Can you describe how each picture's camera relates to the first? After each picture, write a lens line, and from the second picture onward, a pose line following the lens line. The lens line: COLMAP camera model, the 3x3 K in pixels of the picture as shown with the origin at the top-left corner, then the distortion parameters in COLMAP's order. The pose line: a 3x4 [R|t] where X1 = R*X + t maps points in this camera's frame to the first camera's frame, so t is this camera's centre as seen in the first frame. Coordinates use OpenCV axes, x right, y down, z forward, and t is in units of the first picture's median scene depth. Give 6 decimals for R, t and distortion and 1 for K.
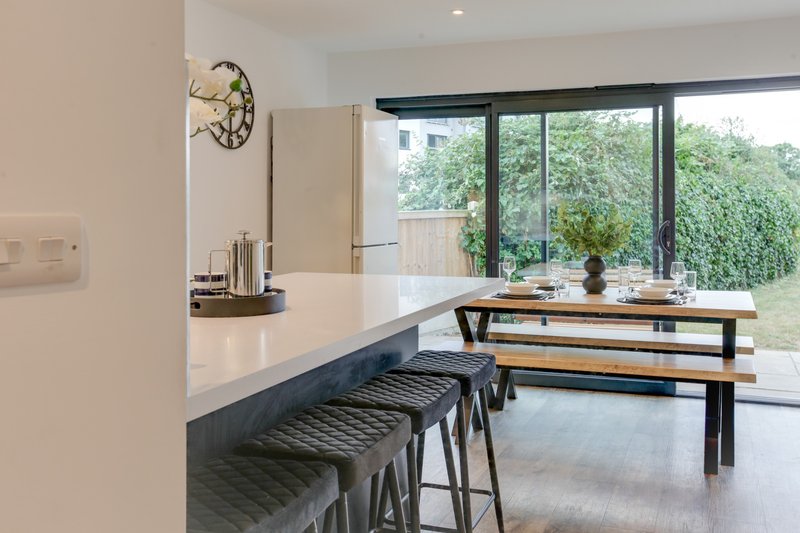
lens RADIAL K [[773.3, 0, 400.3], [0, 773.3, 217.4], [0, 0, 1]] dist [-0.003841, -0.001946]
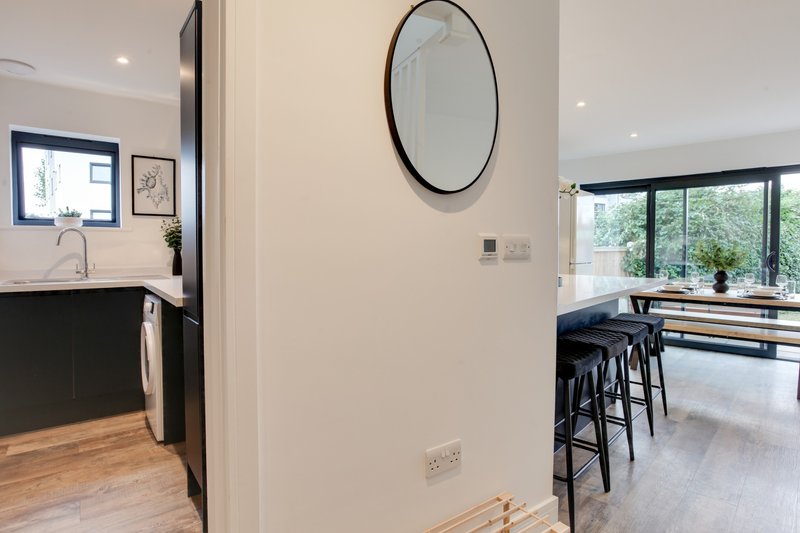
lens RADIAL K [[432.7, 0, 408.1], [0, 432.7, 266.8], [0, 0, 1]] dist [-0.000457, 0.001073]
pose [[0.935803, 0.019582, -0.351978, -0.045574], [-0.008260, 0.999400, 0.033641, 0.010158], [0.352426, -0.028574, 0.935403, -0.107789]]
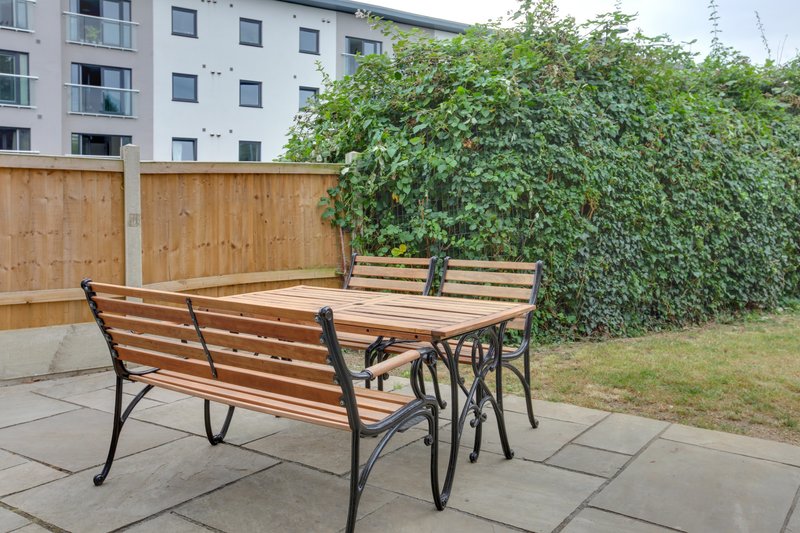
lens RADIAL K [[773.3, 0, 400.3], [0, 773.3, 217.4], [0, 0, 1]] dist [-0.003841, -0.001946]
pose [[0.973009, 0.008854, -0.230595, 0.495375], [-0.005685, 0.999880, 0.014403, 0.044959], [0.230695, -0.012704, 0.972943, 0.614633]]
